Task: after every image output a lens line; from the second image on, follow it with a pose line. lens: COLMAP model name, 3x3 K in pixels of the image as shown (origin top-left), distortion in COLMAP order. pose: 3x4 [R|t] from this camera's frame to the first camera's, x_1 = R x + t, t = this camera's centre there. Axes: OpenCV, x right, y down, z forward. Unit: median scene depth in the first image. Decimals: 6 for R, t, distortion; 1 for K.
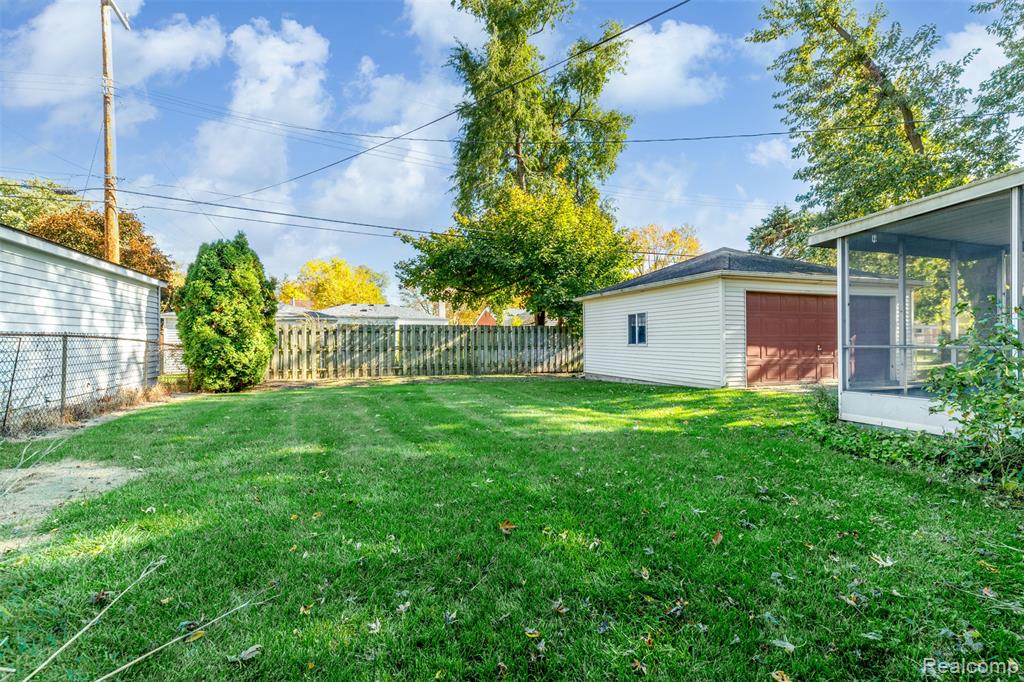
lens RADIAL K [[463.4, 0, 510.2], [0, 463.4, 354.2], [0, 0, 1]] dist [0.001843, 0.000076]
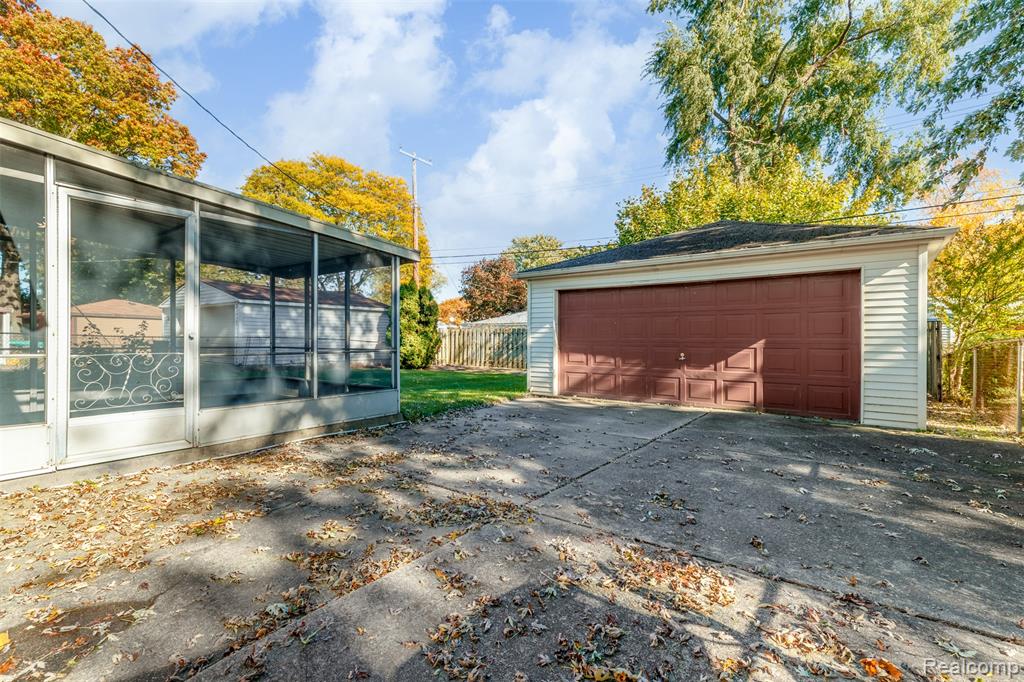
lens RADIAL K [[455.0, 0, 512.0], [0, 455.0, 341.0], [0, 0, 1]] dist [0.013305, 0.000102]
pose [[0.561818, 0.010920, -0.827189, 0.715852], [-0.032934, 0.999415, -0.009175, -0.016318], [0.826605, 0.032398, 0.561849, 0.259900]]
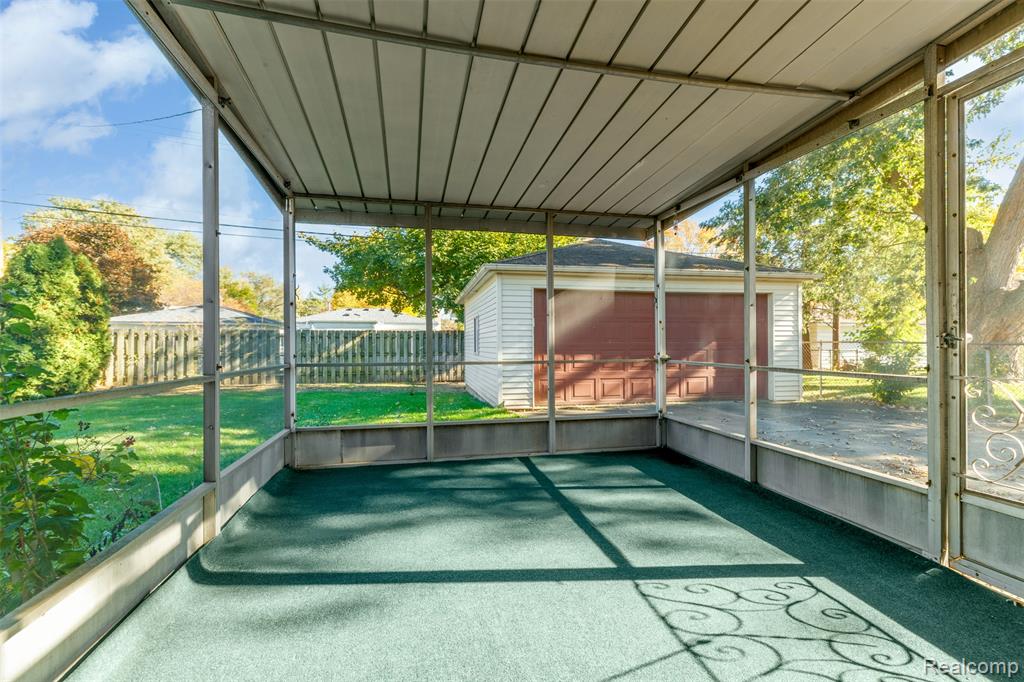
lens RADIAL K [[454.6, 0, 512.0], [0, 454.6, 341.0], [0, 0, 1]] dist [-0.001735, -0.000238]
pose [[0.990095, 0.001213, -0.140396, 0.347731], [-0.006002, 0.999414, -0.033687, -0.011346], [0.140273, 0.034196, 0.989522, 0.129012]]
